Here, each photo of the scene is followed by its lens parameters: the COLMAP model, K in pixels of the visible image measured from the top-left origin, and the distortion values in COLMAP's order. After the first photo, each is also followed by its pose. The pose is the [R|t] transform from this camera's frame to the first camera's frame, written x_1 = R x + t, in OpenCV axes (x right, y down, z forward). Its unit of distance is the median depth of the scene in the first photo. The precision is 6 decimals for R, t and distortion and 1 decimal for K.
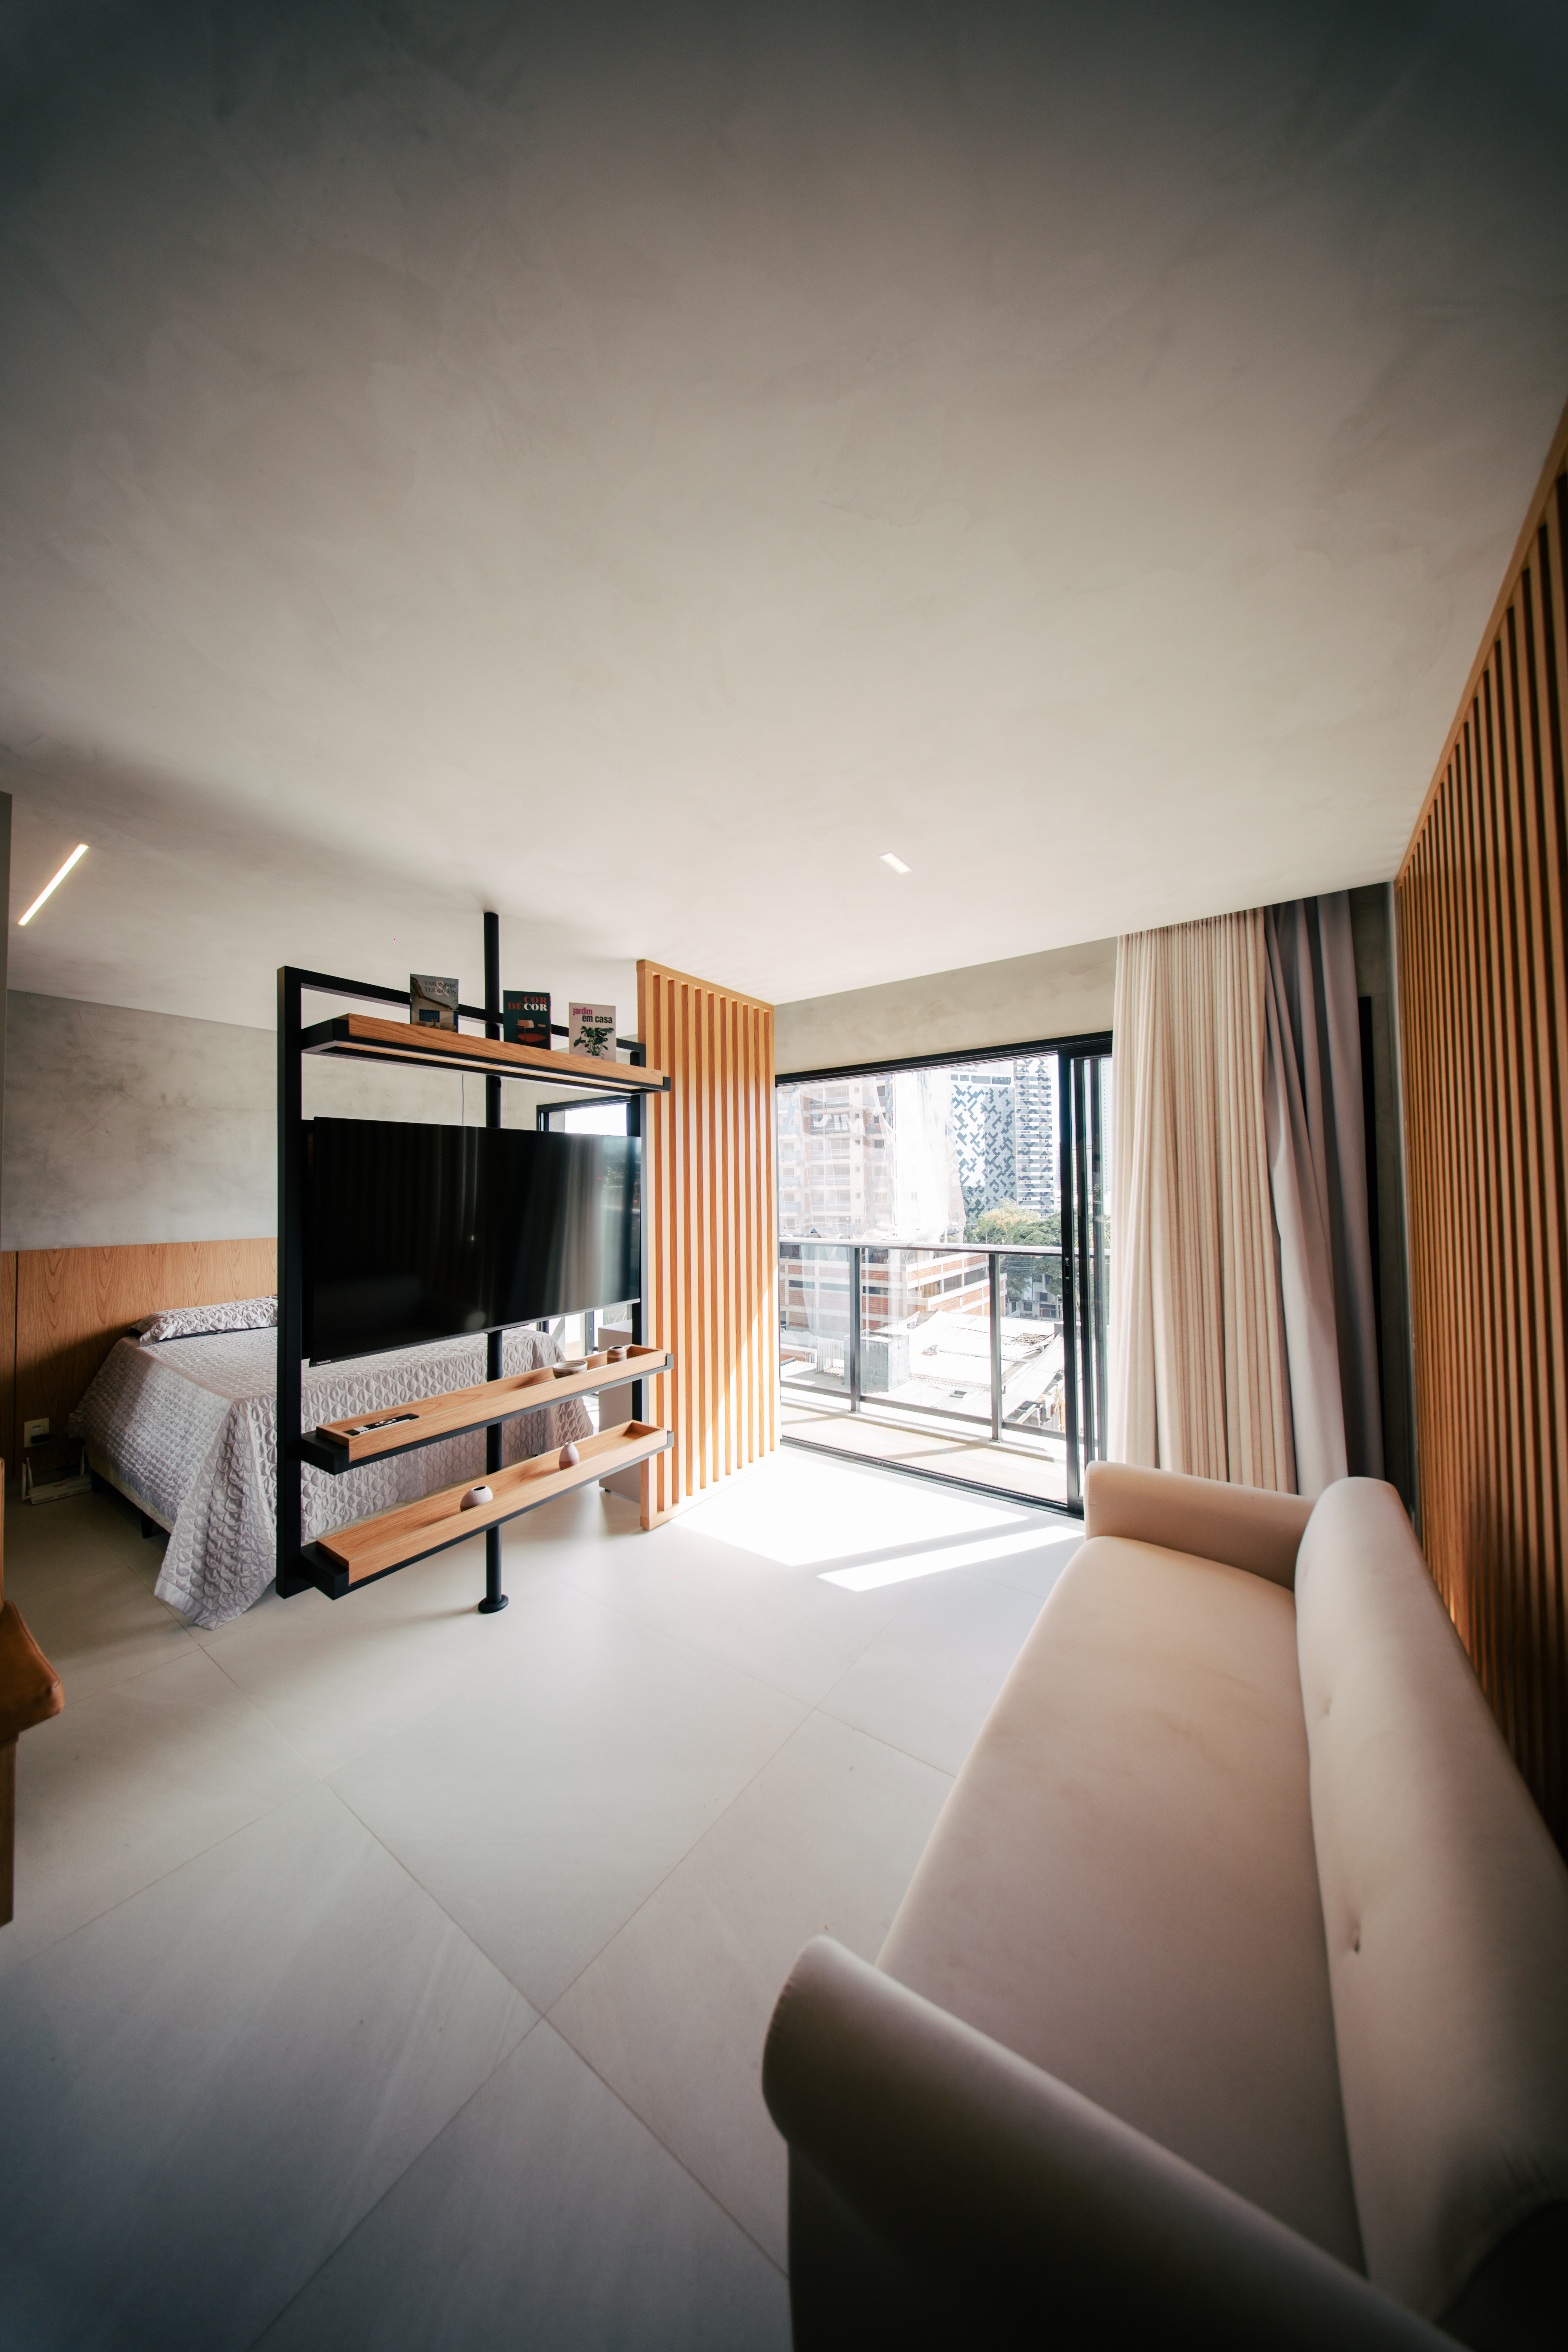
lens RADIAL K [[683.4, 0, 785.6], [0, 683.4, 1172.8], [0, 0, 1]] dist [0.000572, -0.000063]
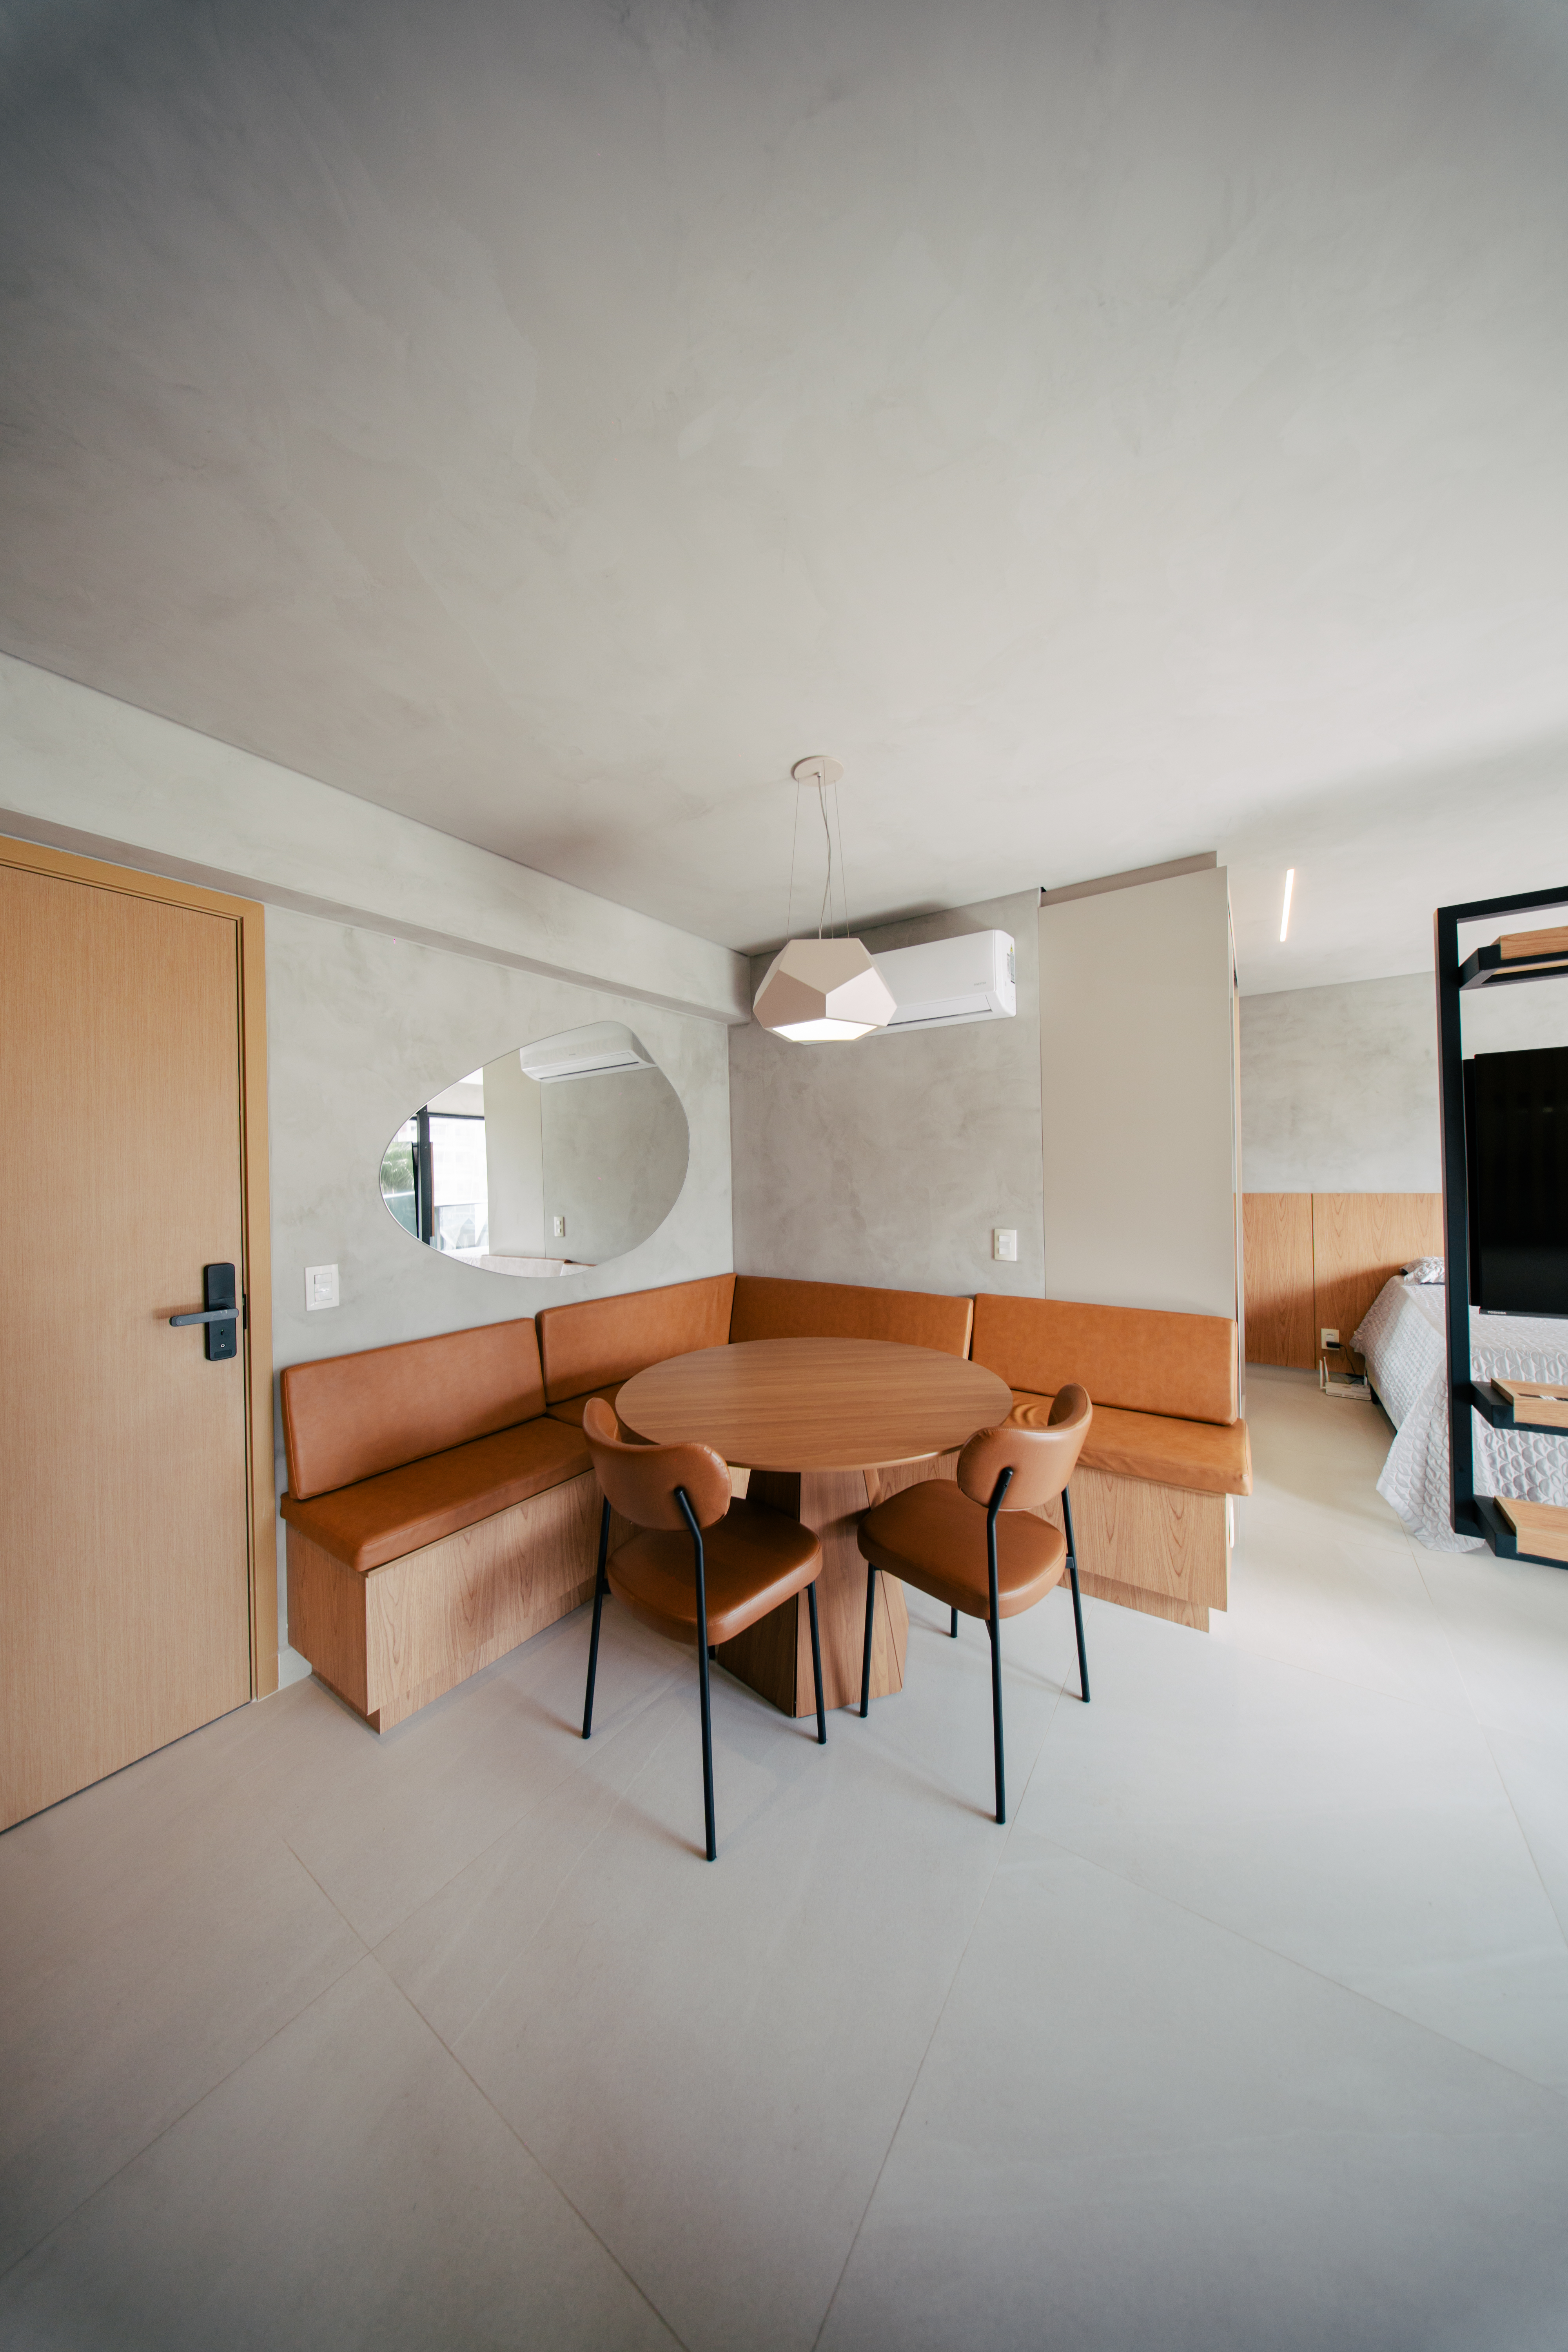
lens RADIAL K [[683.4, 0, 785.6], [0, 683.4, 1172.8], [0, 0, 1]] dist [0.000572, -0.000063]
pose [[0.001336, 0.010745, -0.999941, 0.201485], [0.048657, 0.998757, 0.010798, 0.019623], [0.998815, -0.048668, 0.000812, 0.023566]]
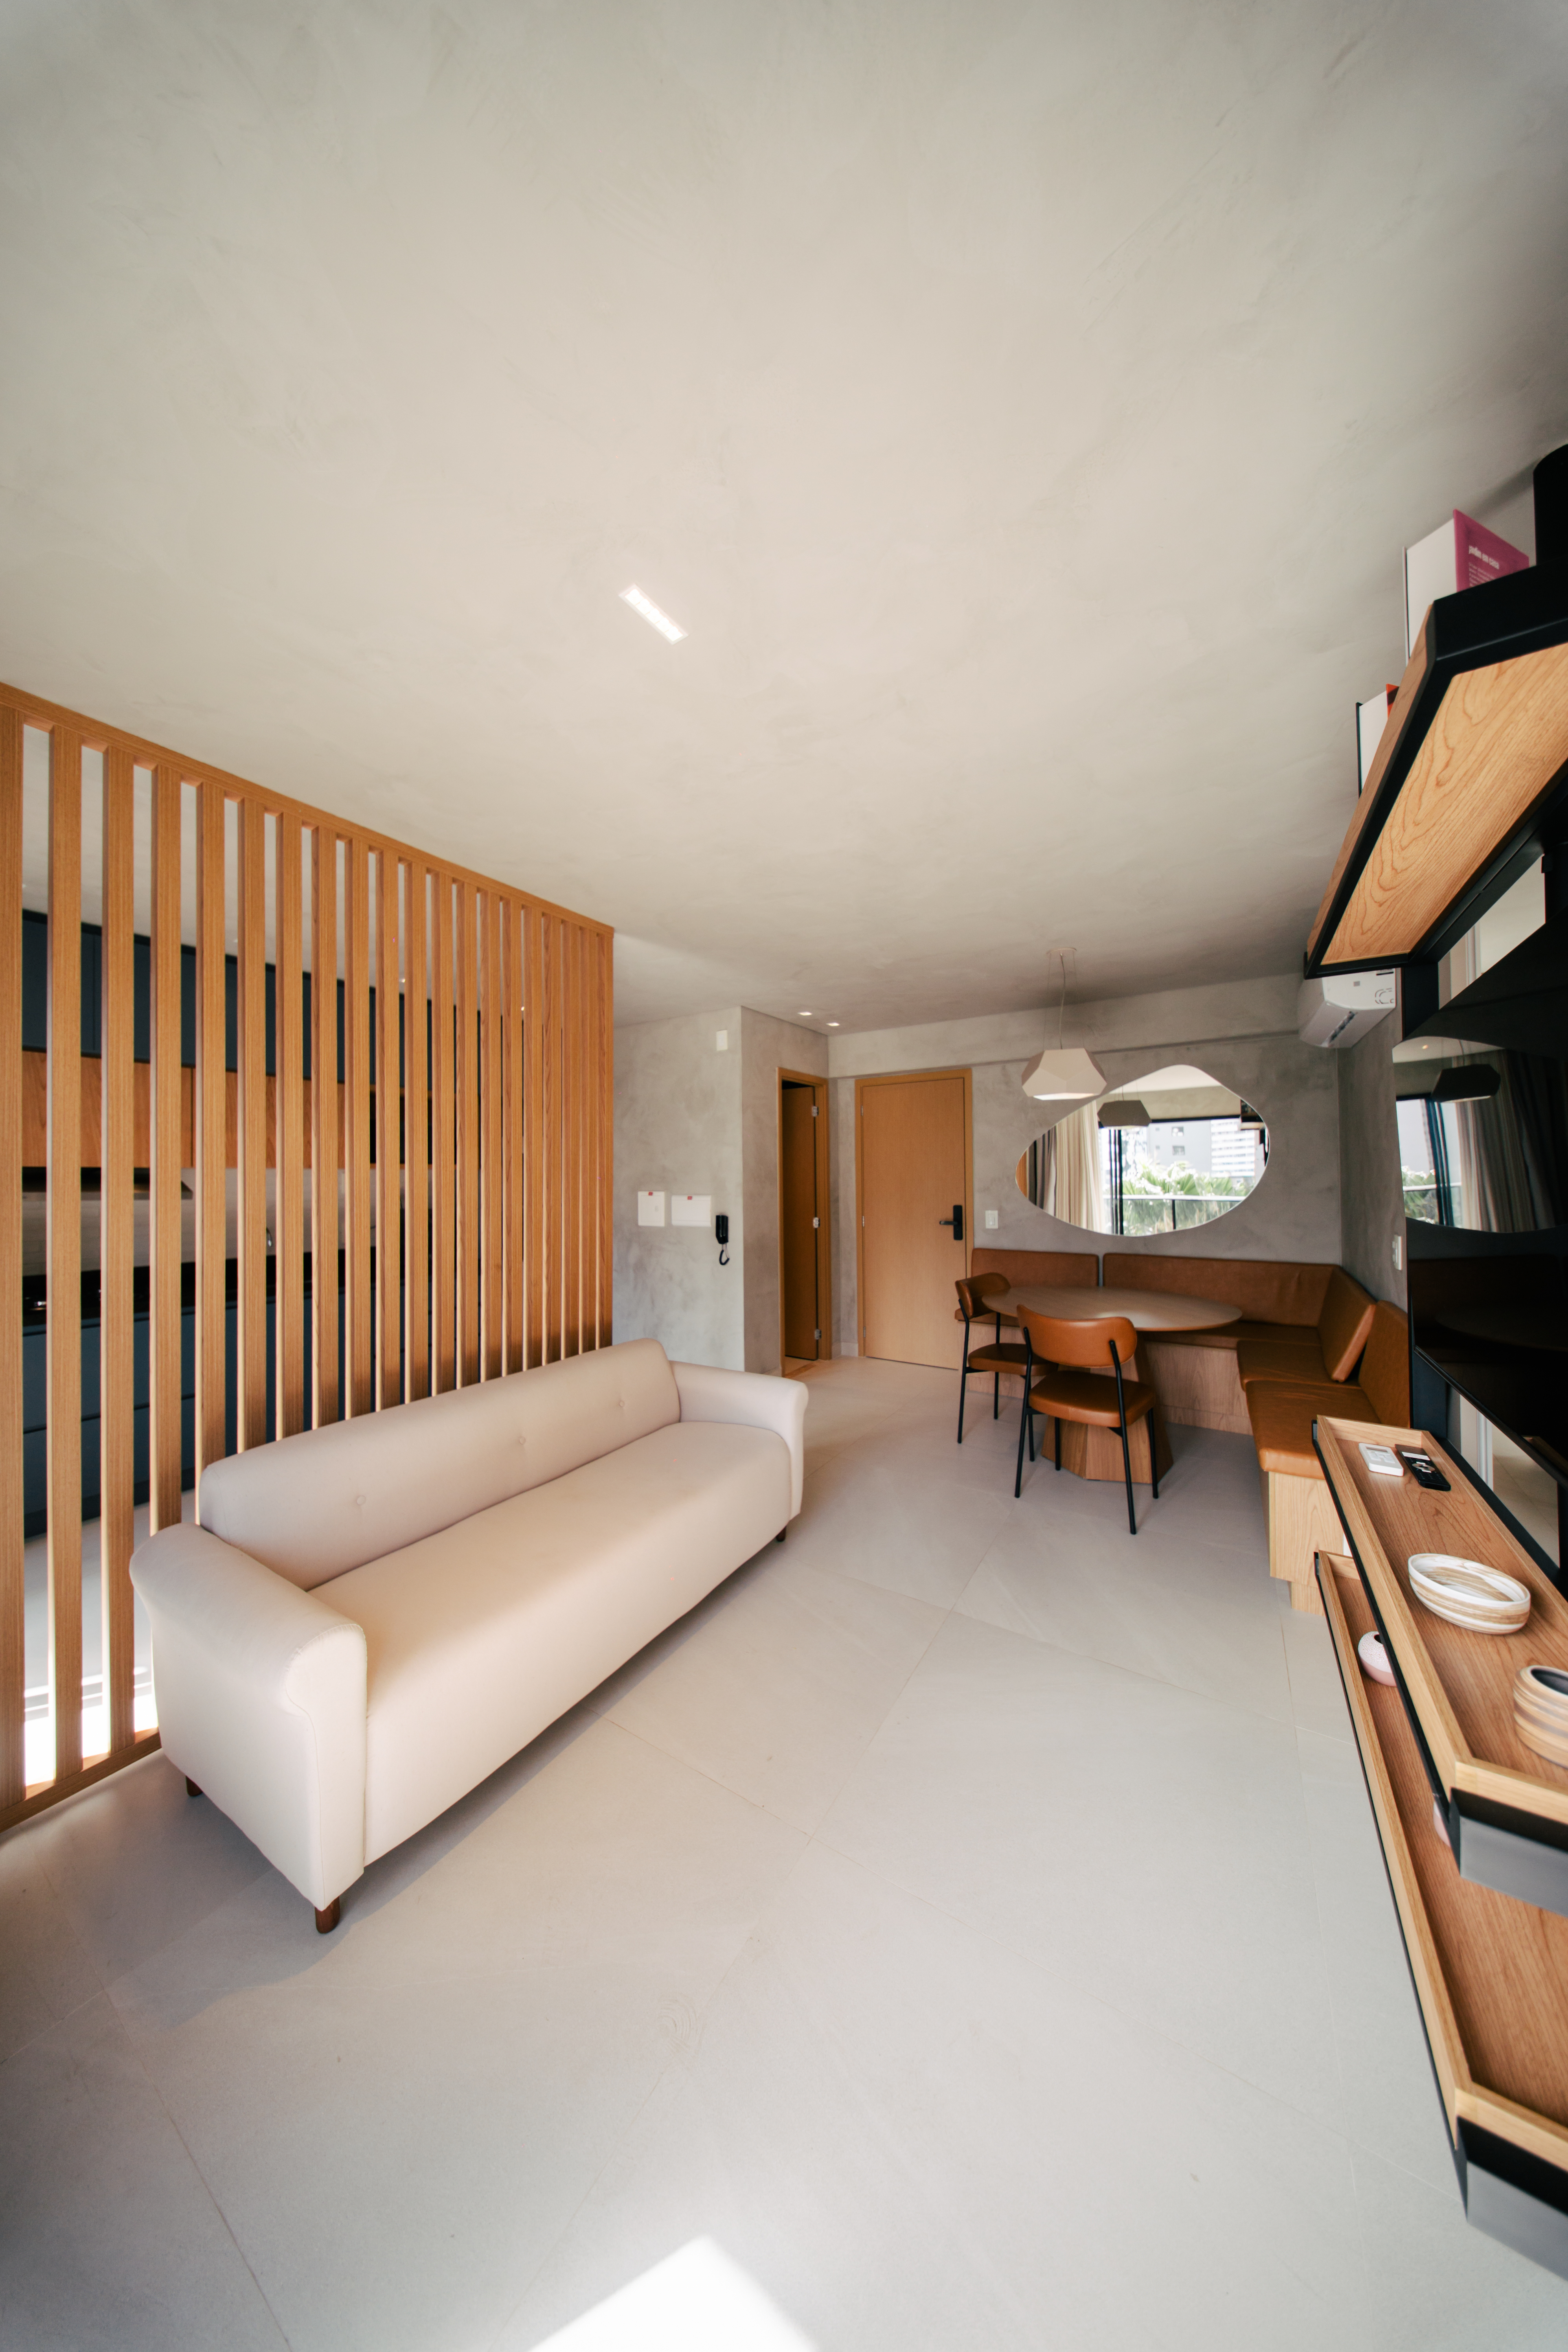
lens RADIAL K [[700.2, 0, 786.8], [0, 700.2, 1172.9], [0, 0, 1]] dist [-0.000876, -0.000068]
pose [[-0.999015, 0.021893, -0.038607, 0.059322], [0.023364, 0.999002, -0.038074, 0.064246], [0.037735, -0.038939, -0.998529, 1.374511]]
